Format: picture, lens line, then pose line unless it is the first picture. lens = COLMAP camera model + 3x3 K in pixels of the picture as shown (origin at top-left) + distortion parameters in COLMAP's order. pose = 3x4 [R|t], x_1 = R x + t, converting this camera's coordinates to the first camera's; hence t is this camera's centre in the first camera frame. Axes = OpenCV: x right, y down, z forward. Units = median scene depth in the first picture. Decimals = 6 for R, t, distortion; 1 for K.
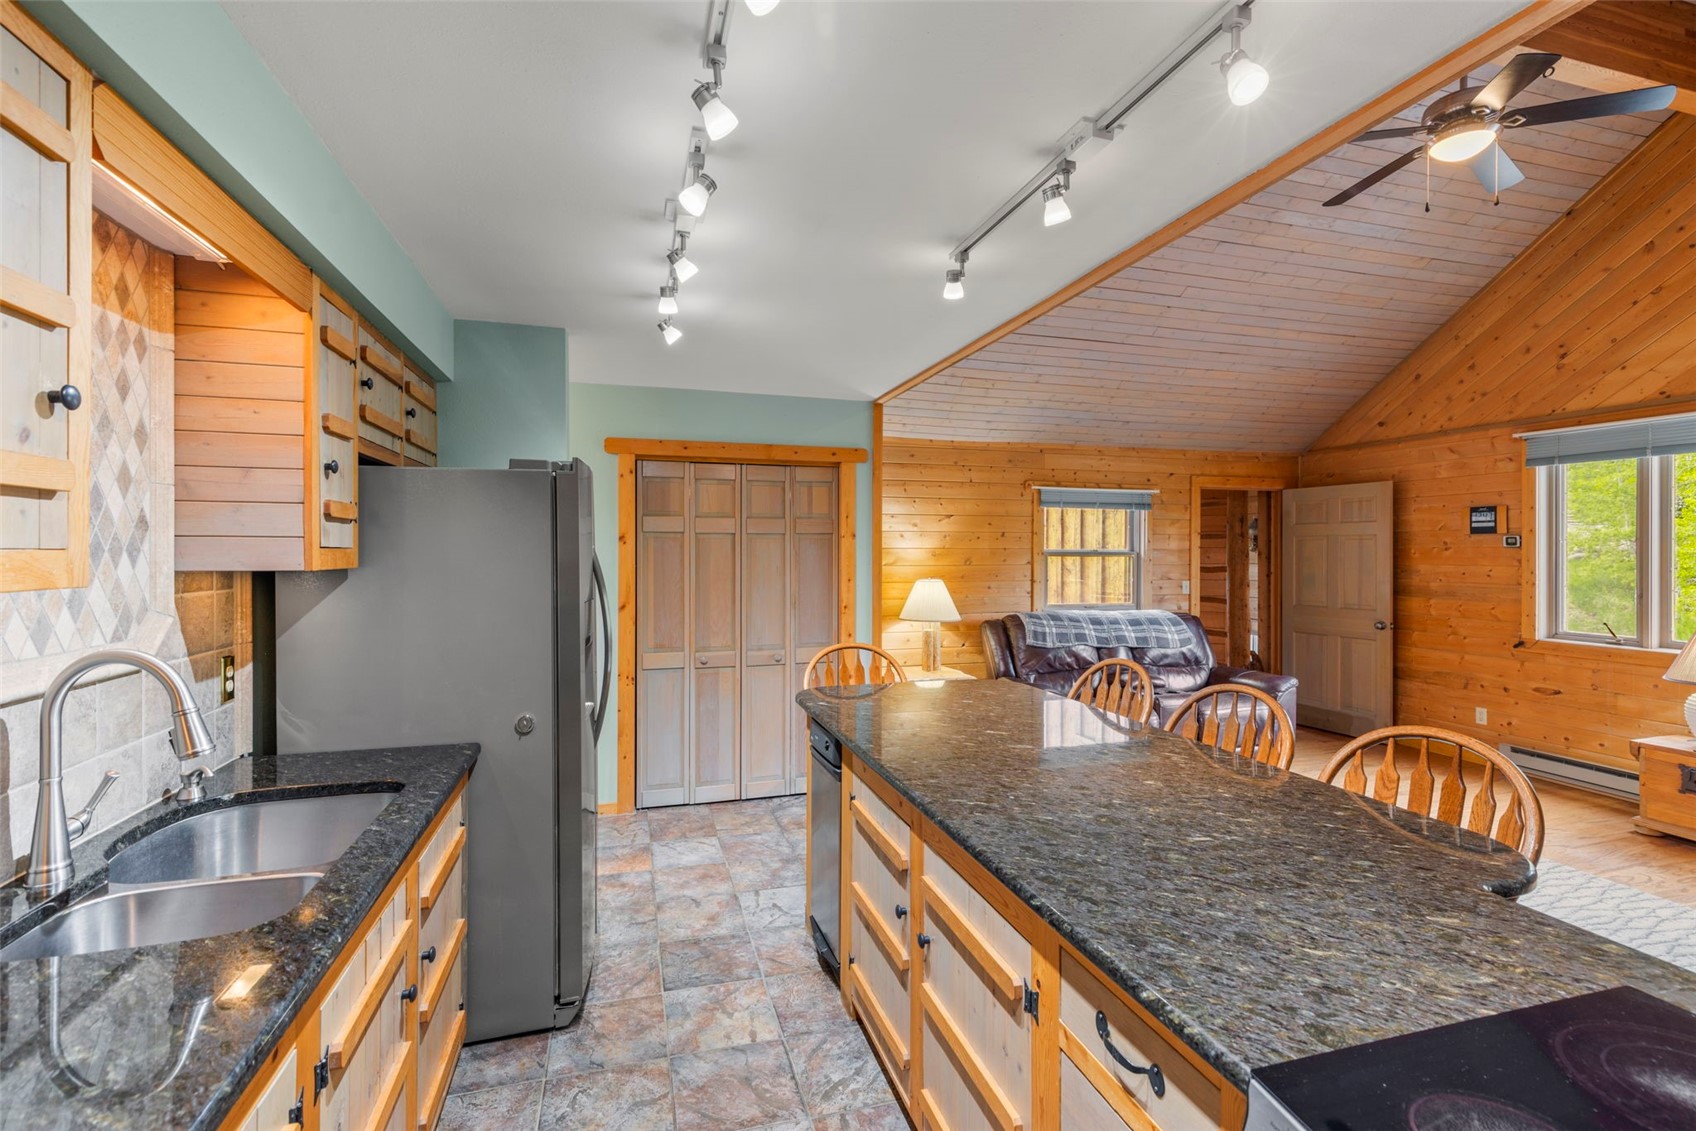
lens RADIAL K [[753.5, 0, 846.5], [0, 753.5, 552.1], [0, 0, 1]] dist [0.001936, -0.000598]
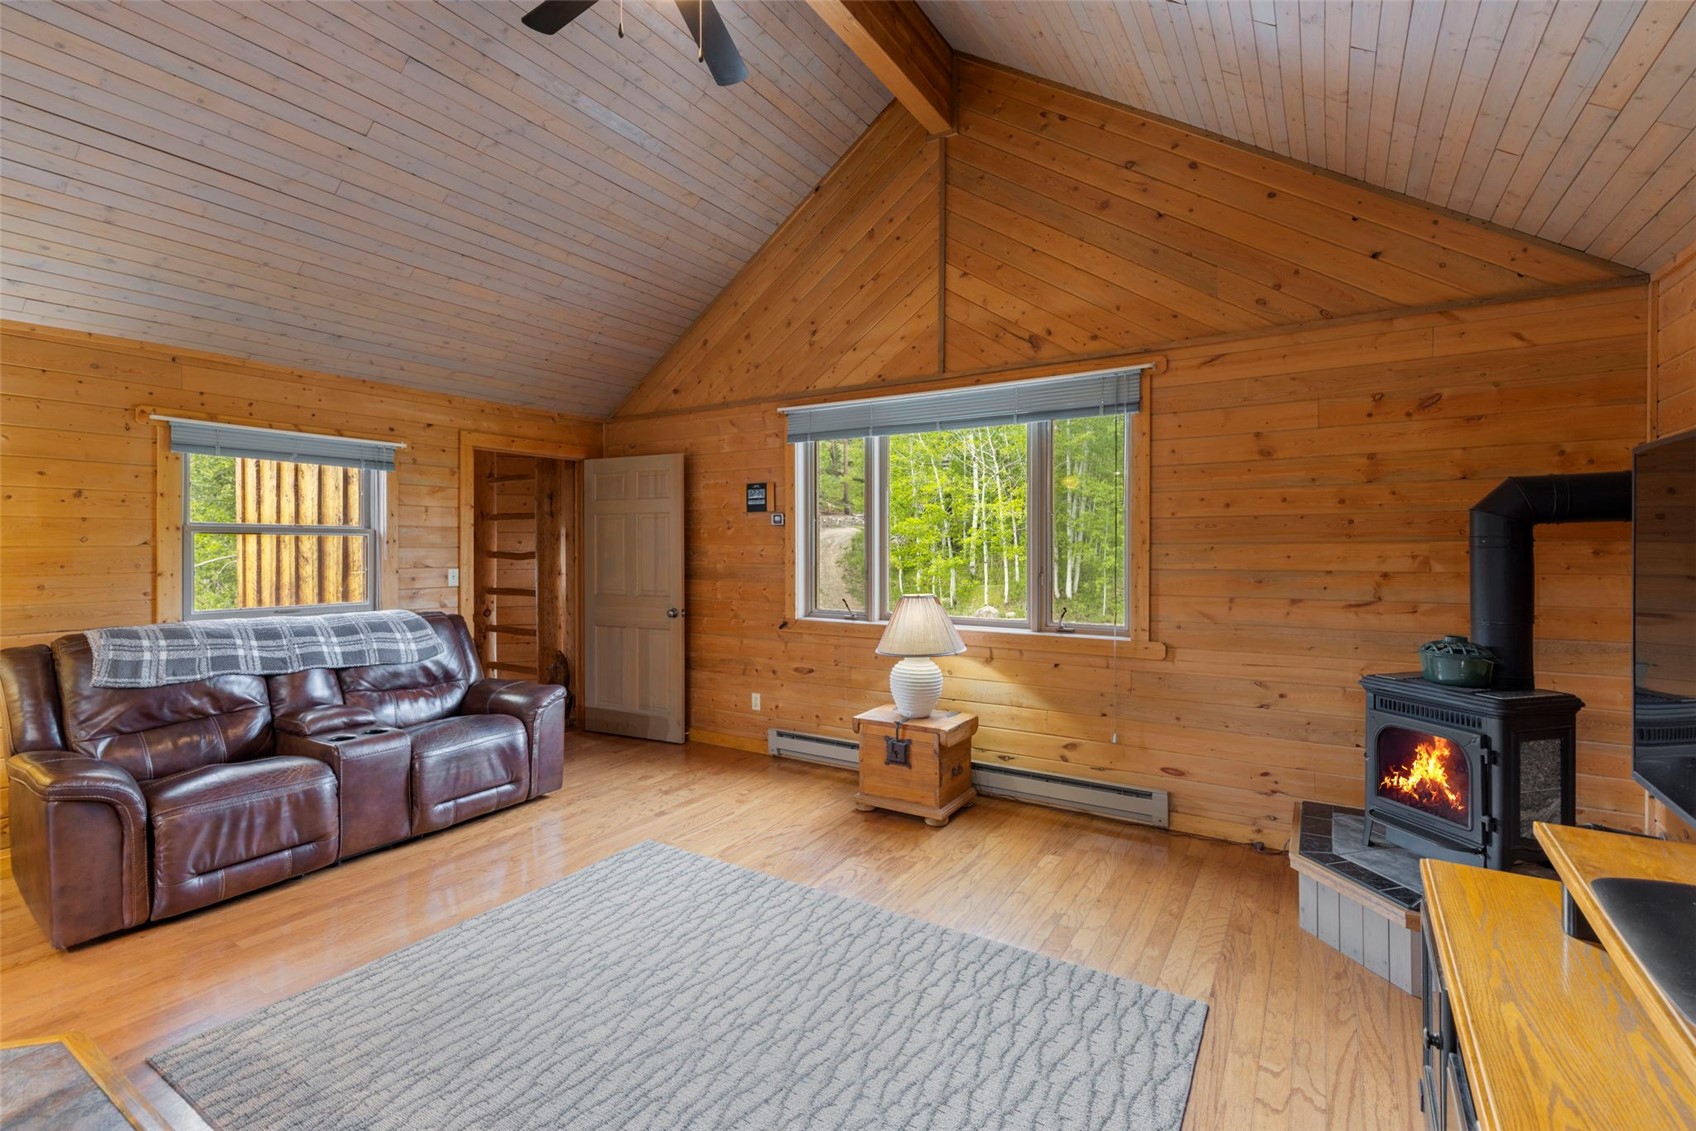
lens RADIAL K [[753.5, 0, 846.5], [0, 753.5, 552.1], [0, 0, 1]] dist [0.001936, -0.000598]
pose [[0.746343, -0.006767, 0.665527, 0.276597], [0.002672, 0.999971, 0.007172, 0.019393], [-0.665556, -0.003574, 0.746339, 0.198305]]
